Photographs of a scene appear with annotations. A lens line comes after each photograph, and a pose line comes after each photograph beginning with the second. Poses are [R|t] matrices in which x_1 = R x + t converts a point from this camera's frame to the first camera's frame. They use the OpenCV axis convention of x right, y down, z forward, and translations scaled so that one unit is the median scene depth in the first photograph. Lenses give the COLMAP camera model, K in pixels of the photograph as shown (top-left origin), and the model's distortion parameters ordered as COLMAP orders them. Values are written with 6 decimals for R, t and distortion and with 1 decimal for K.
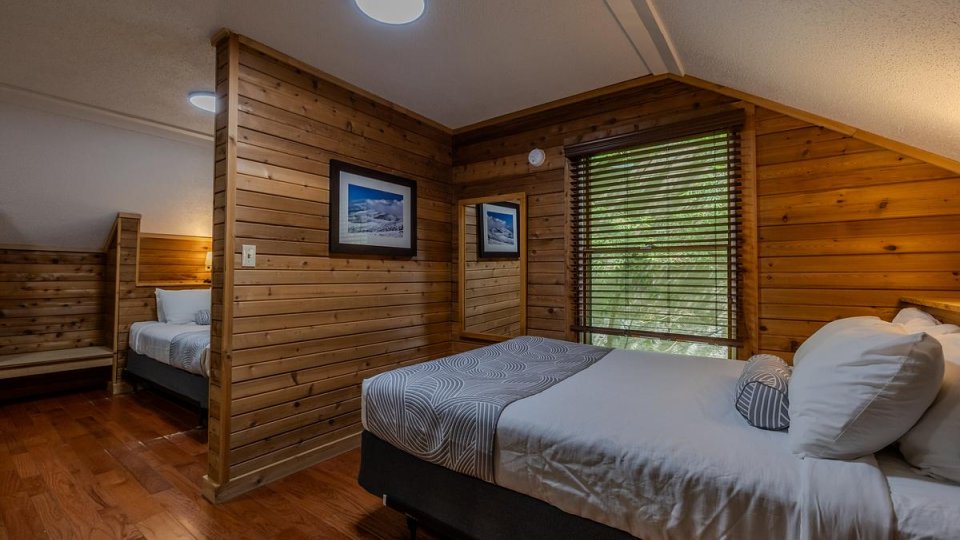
lens RADIAL K [[405.8, 0, 477.7], [0, 405.8, 269.0], [0, 0, 1]] dist [0.020218, -0.012884]
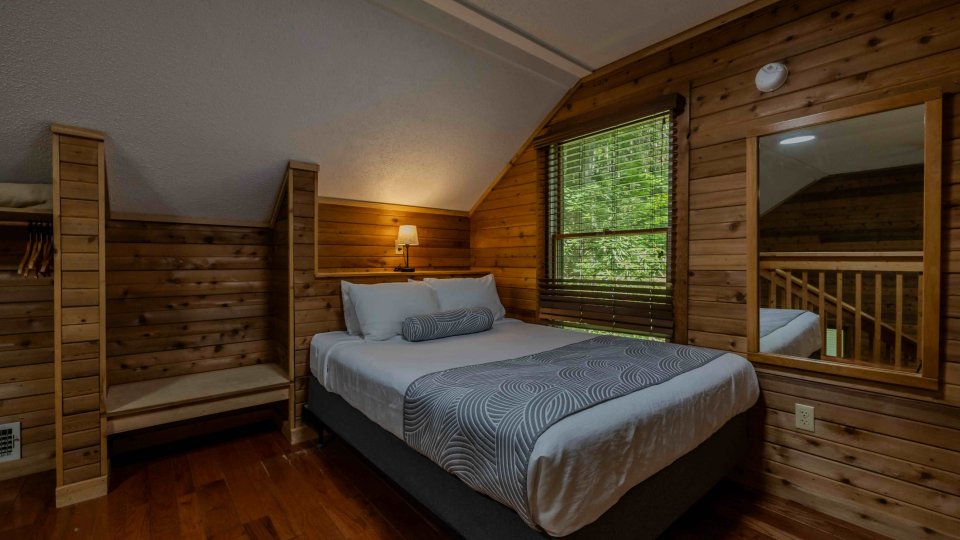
lens RADIAL K [[405.8, 0, 477.7], [0, 405.8, 269.0], [0, 0, 1]] dist [0.020218, -0.012884]
pose [[0.972426, 0.000839, -0.233210, -0.443196], [0.009933, 0.998937, 0.045012, 0.002722], [0.233000, -0.046087, 0.971384, 0.443360]]
